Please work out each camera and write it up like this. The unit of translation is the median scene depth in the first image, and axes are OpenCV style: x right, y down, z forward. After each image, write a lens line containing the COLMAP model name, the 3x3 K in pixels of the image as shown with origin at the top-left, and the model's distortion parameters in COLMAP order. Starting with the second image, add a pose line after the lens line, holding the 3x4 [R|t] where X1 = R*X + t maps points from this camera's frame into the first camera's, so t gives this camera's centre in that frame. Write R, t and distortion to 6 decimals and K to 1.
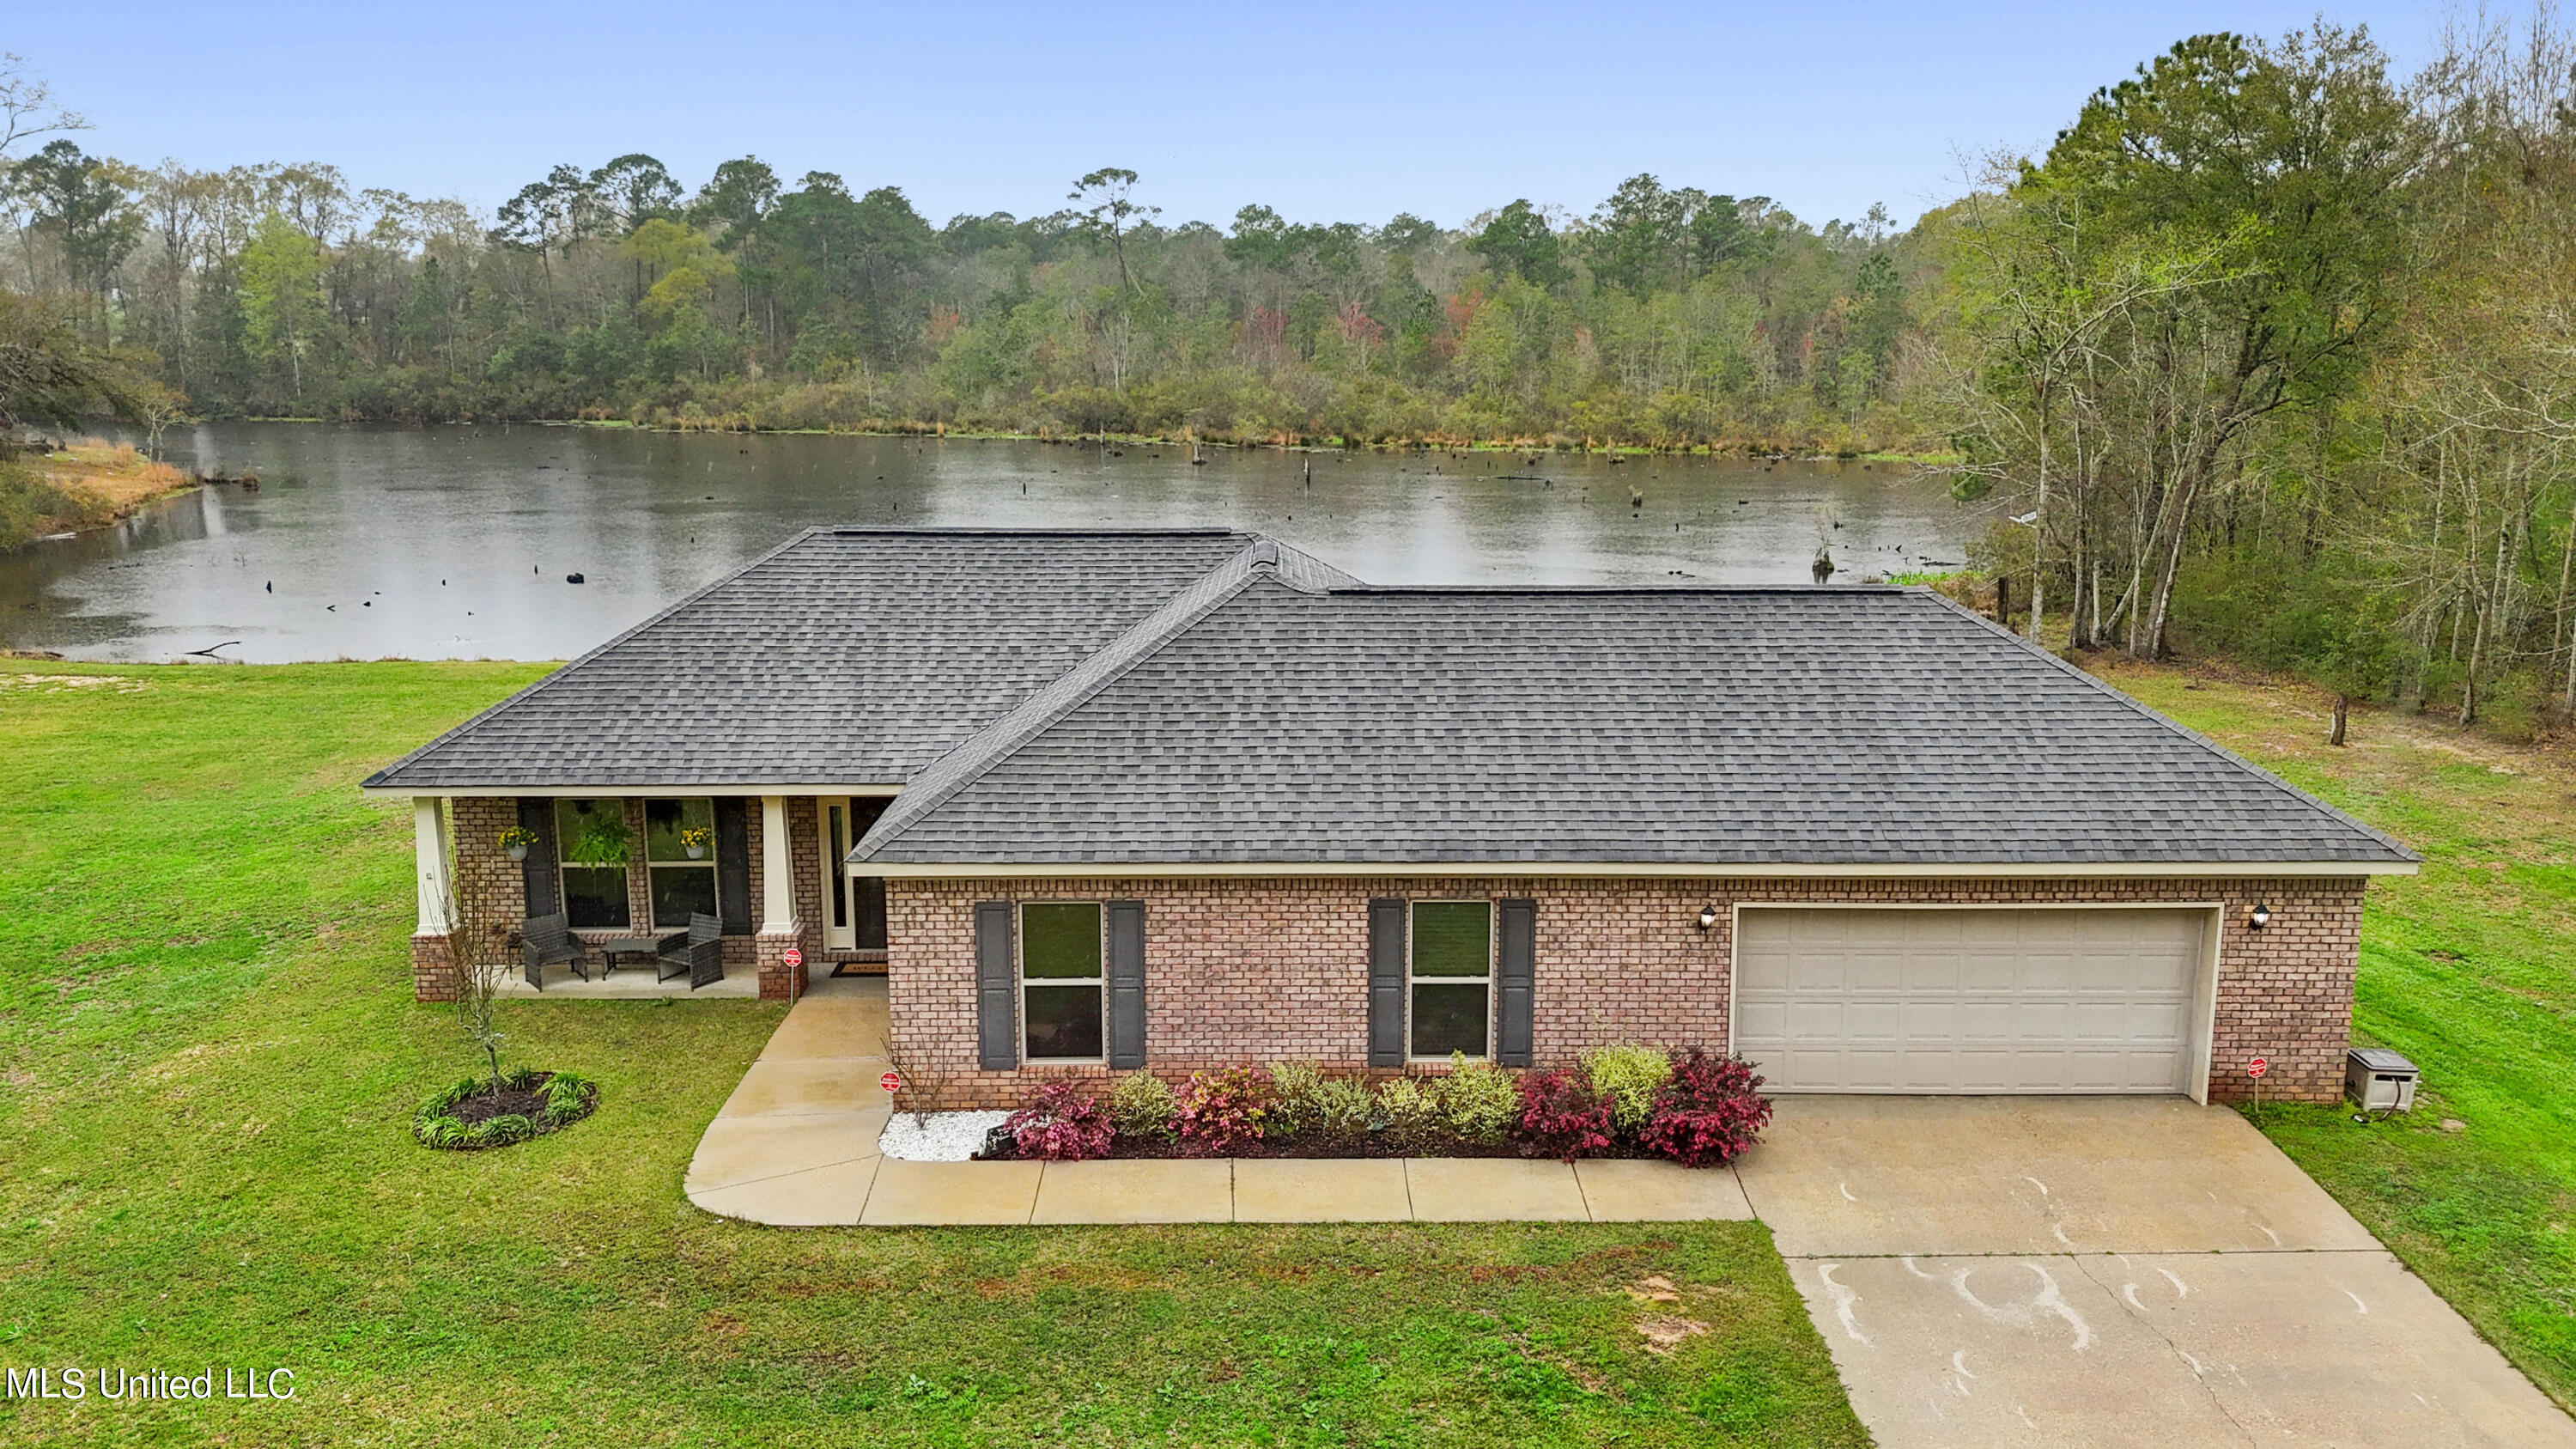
lens RADIAL K [[2012.7, 0, 1288.0], [0, 2012.7, 724.5], [0, 0, 1]] dist [0.042965, -0.002860]
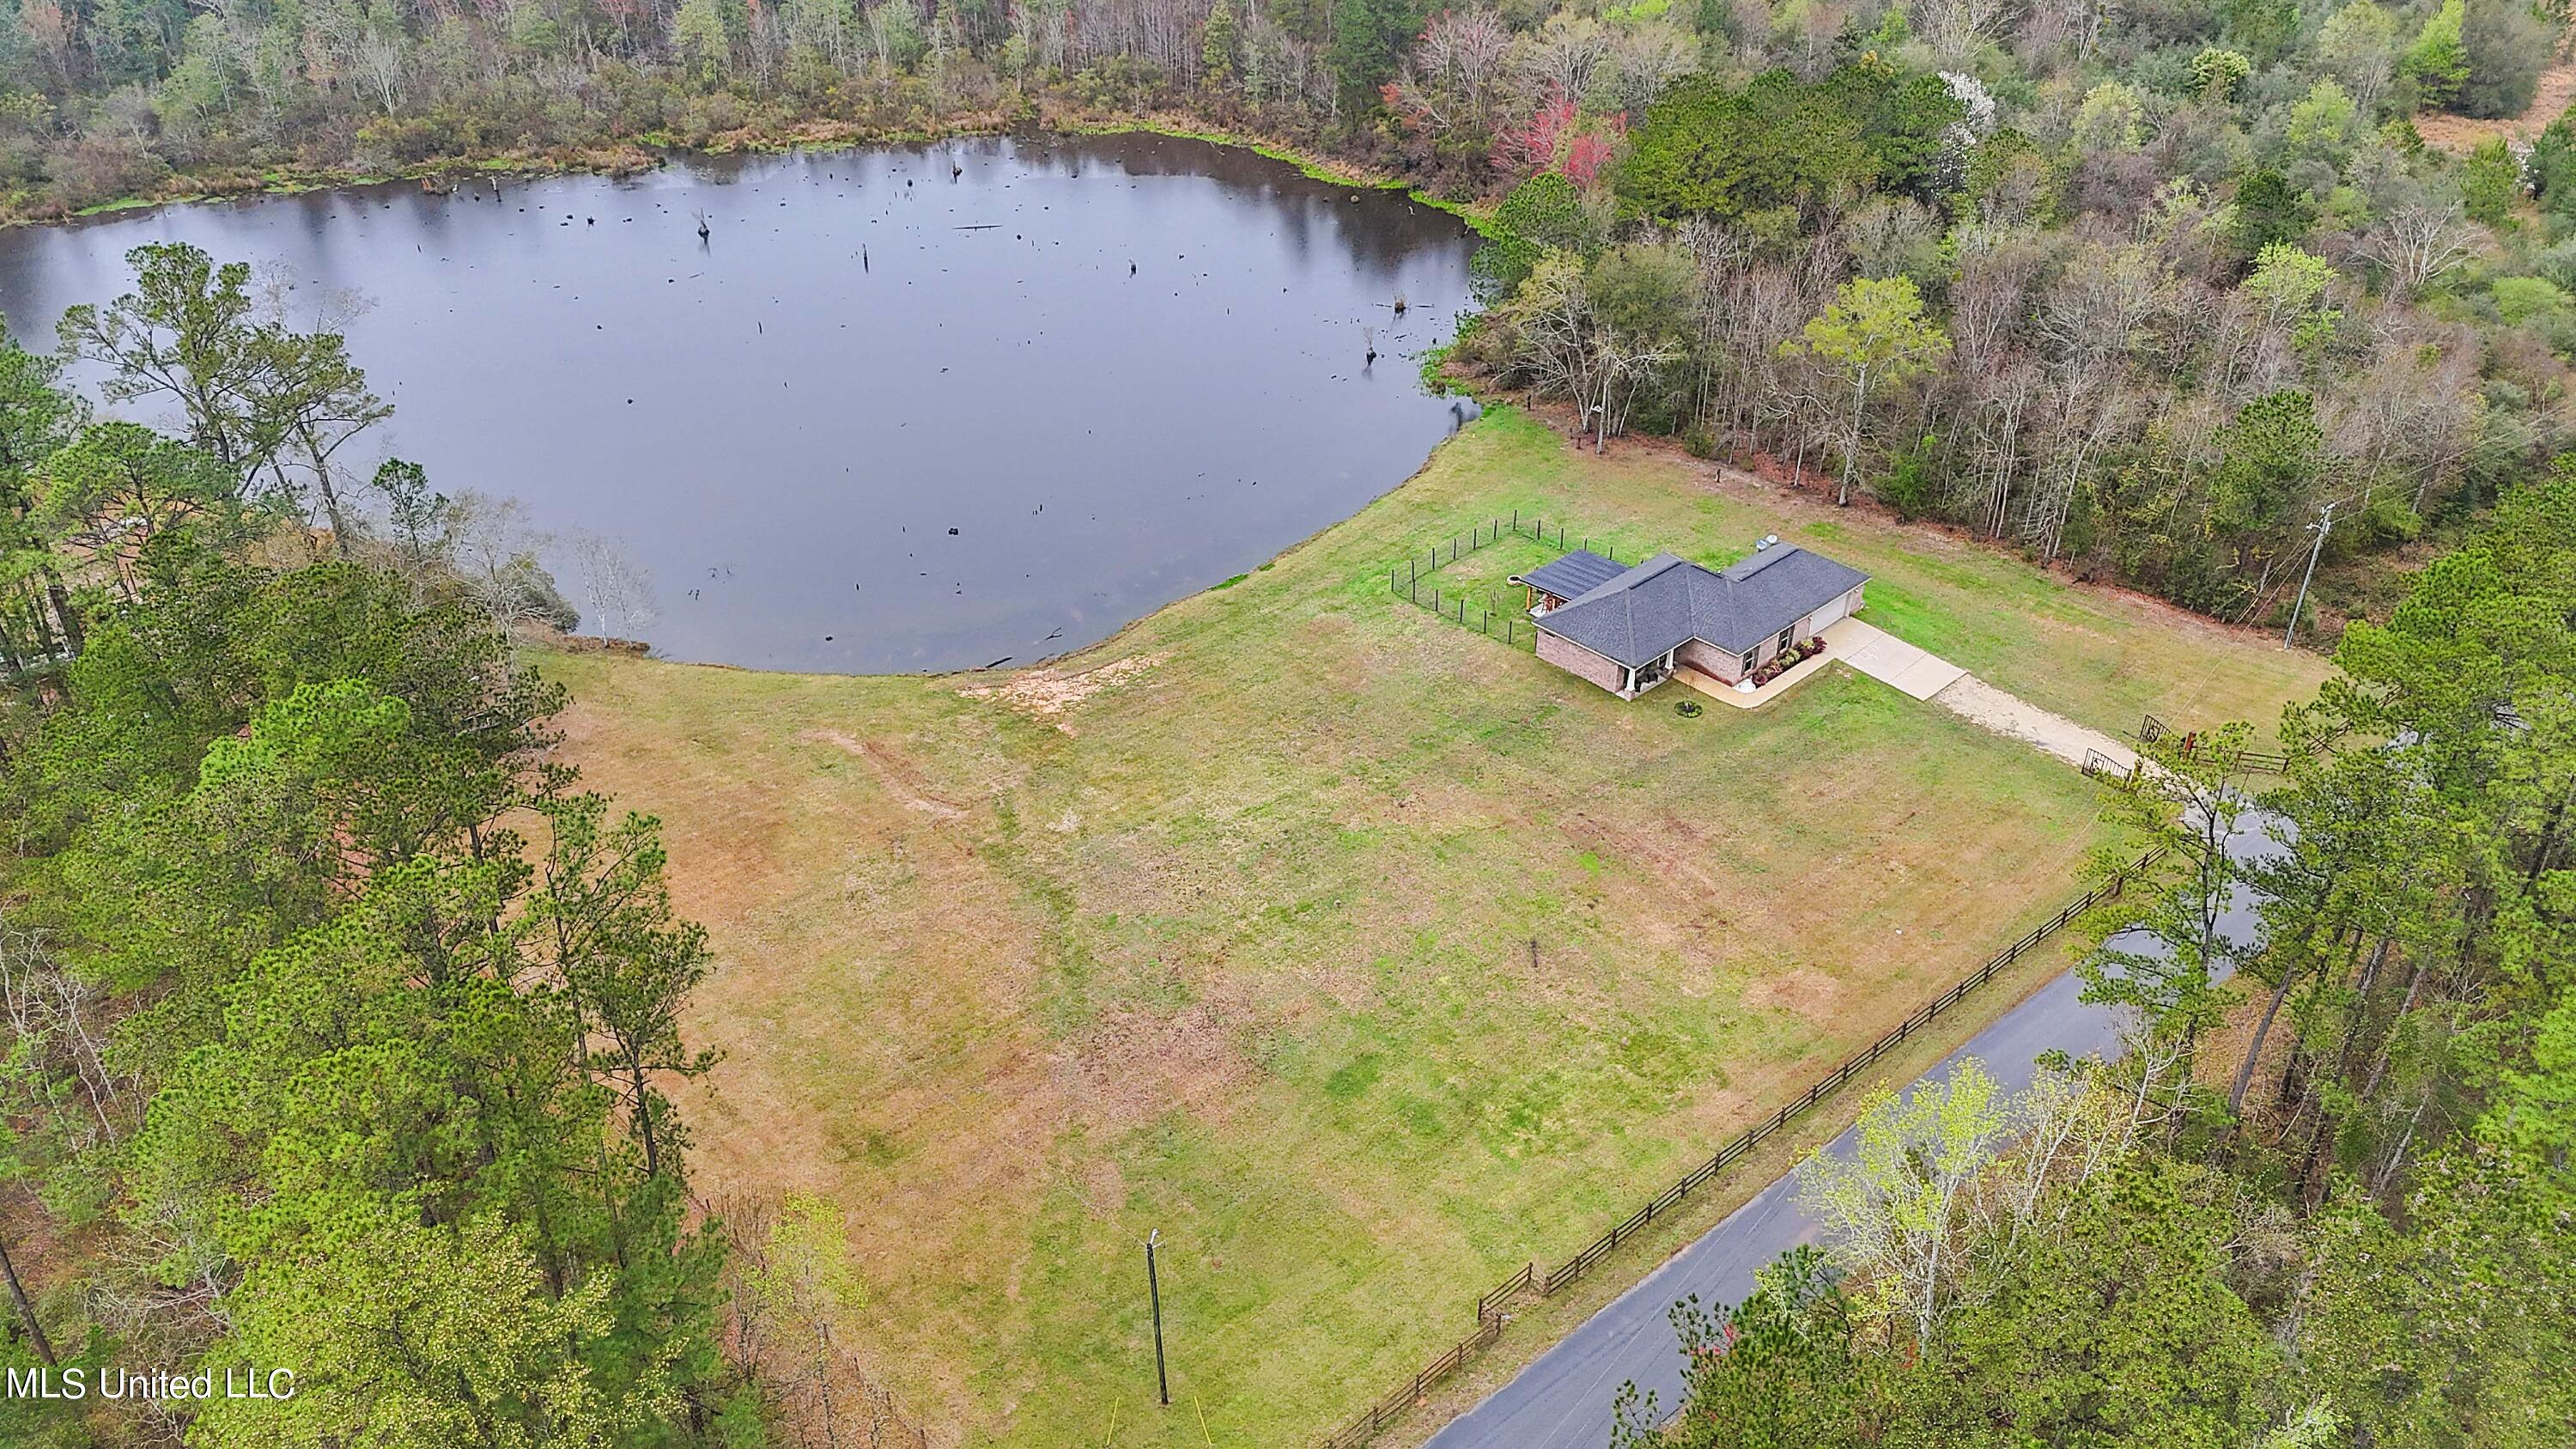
lens RADIAL K [[1892.5, 0, 1288.0], [0, 1892.5, 724.5], [0, 0, 1]] dist [0.064323, -0.000040]
pose [[0.733245, -0.368035, 0.571754, -4.835802], [0.147565, 0.906947, 0.394552, -2.341982], [-0.663760, -0.204932, 0.719323, -2.480316]]
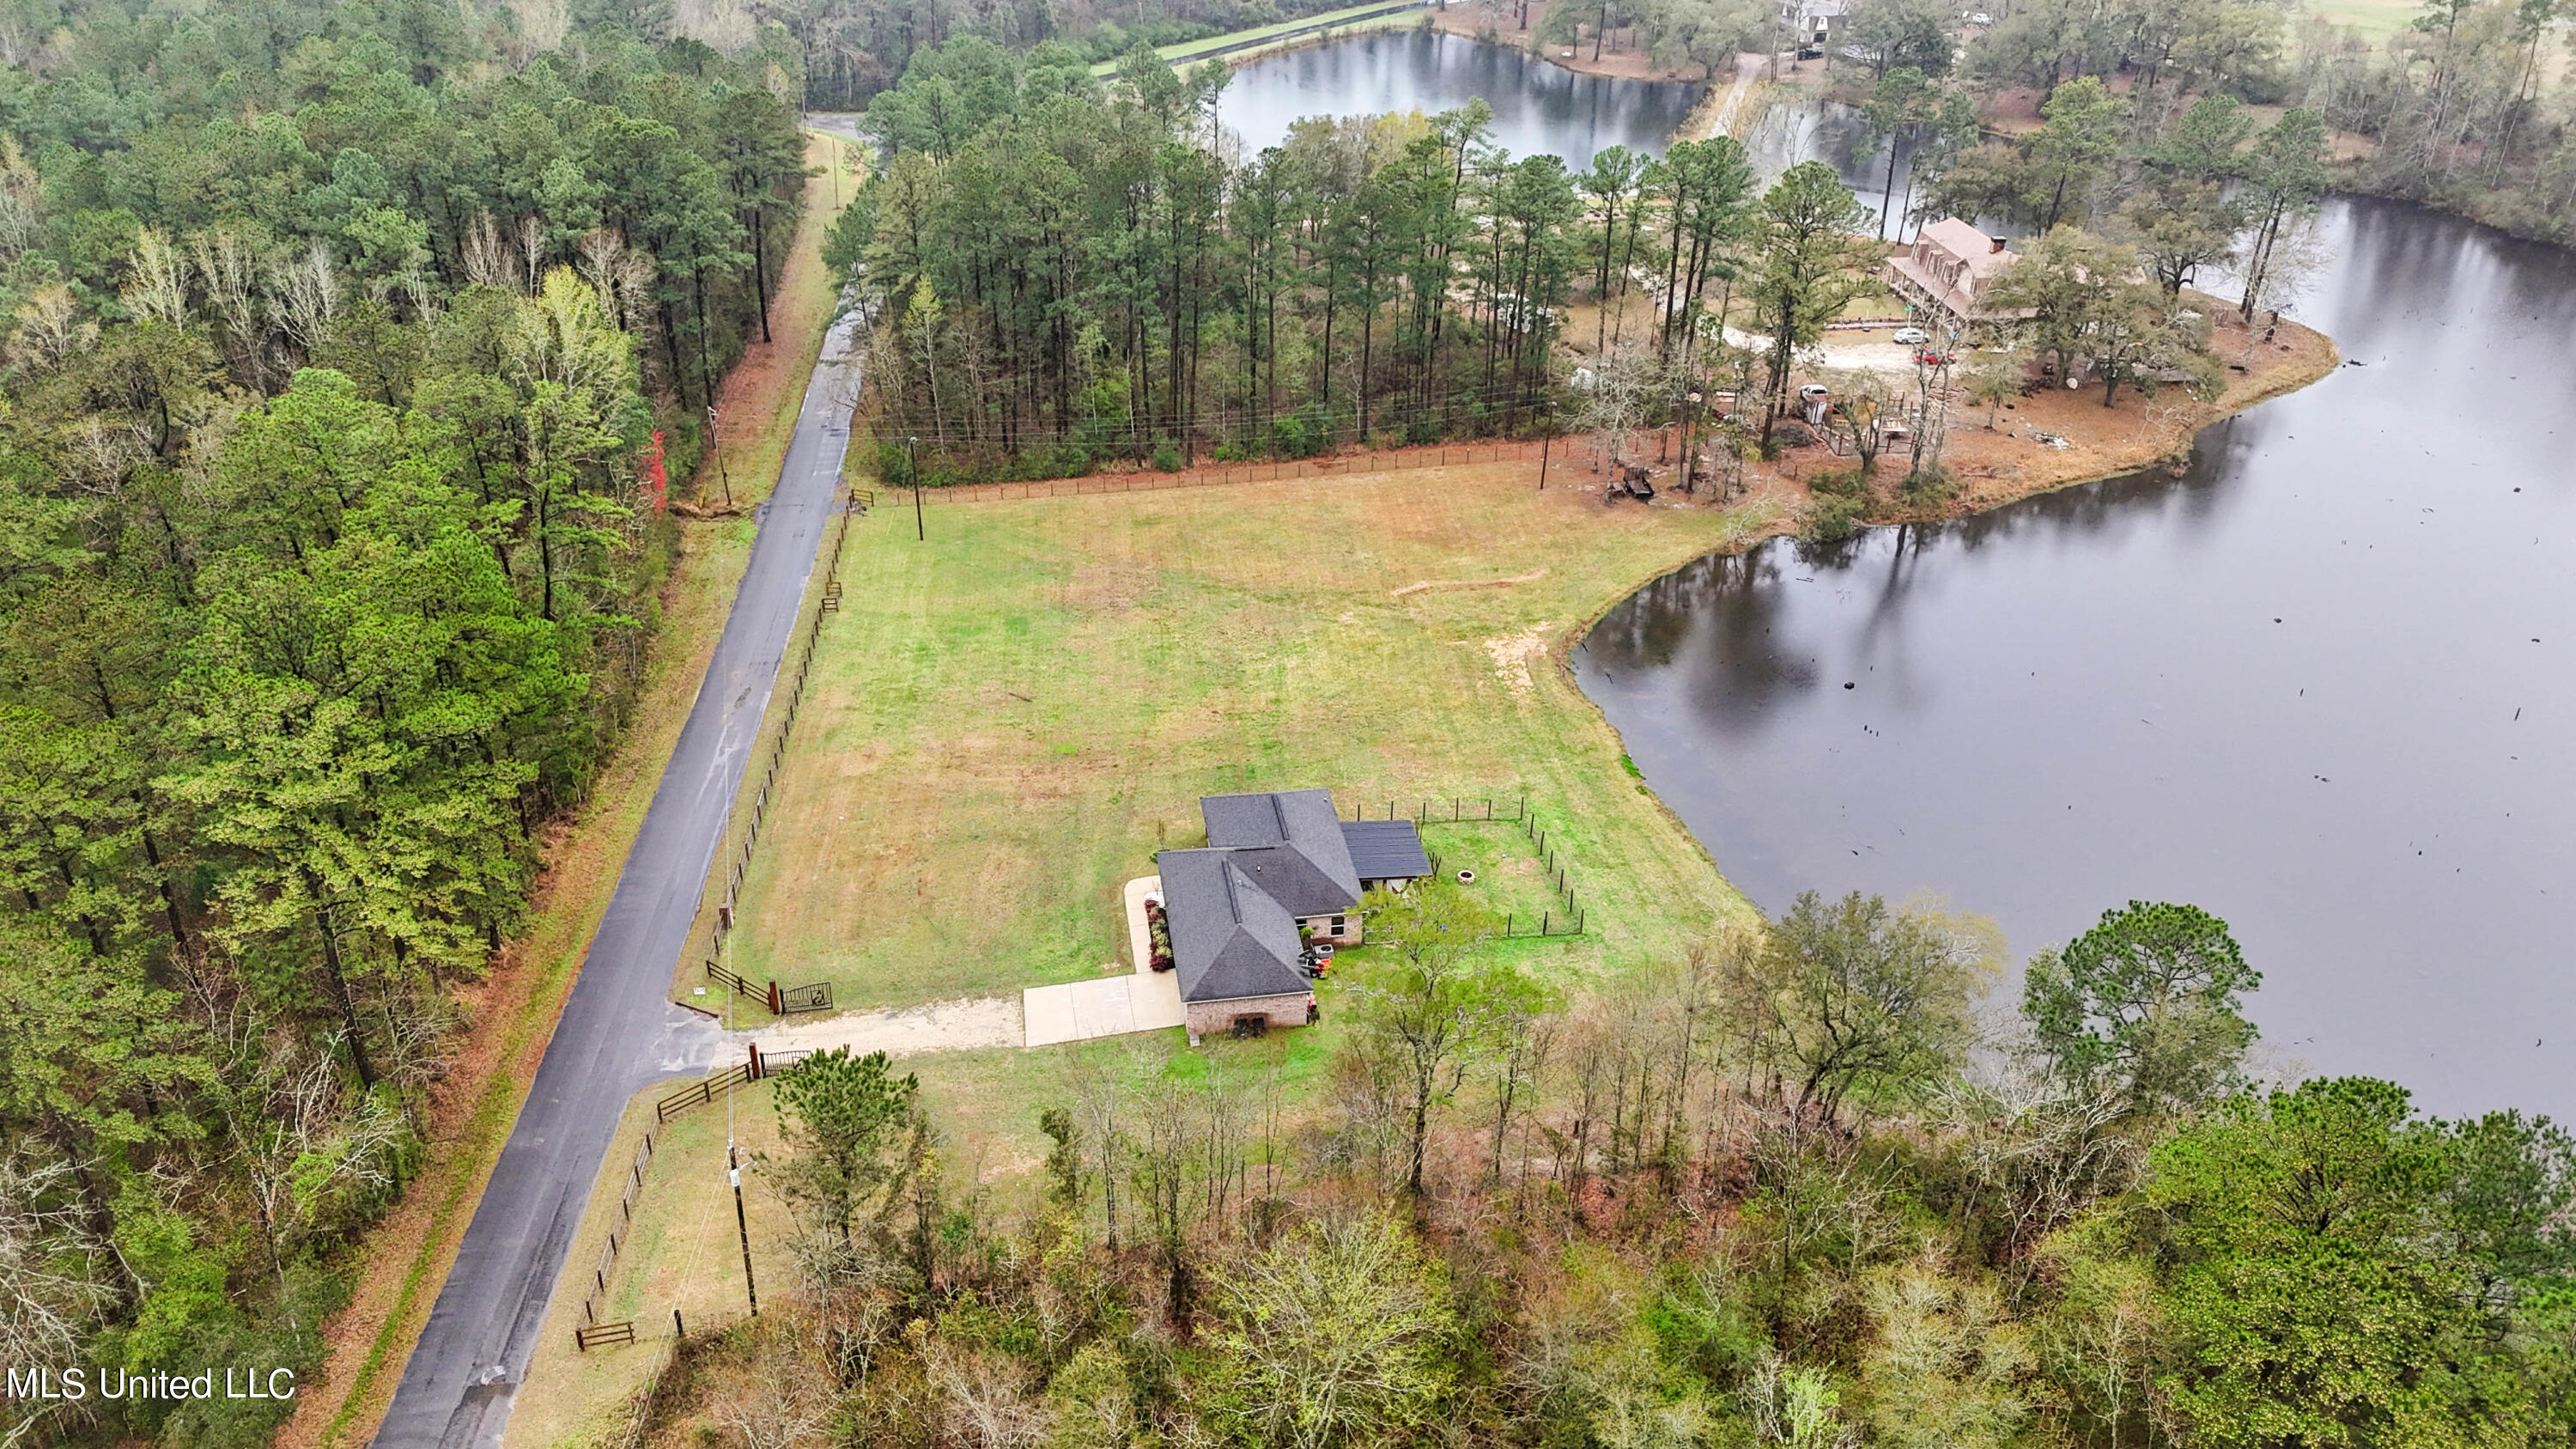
lens RADIAL K [[1892.5, 0, 1288.0], [0, 1892.5, 724.5], [0, 0, 1]] dist [0.064323, -0.000040]
pose [[0.146334, 0.480806, -0.864530, 4.751119], [-0.227441, 0.866878, 0.443614, -2.970467], [0.962734, 0.131714, 0.236209, -0.054618]]
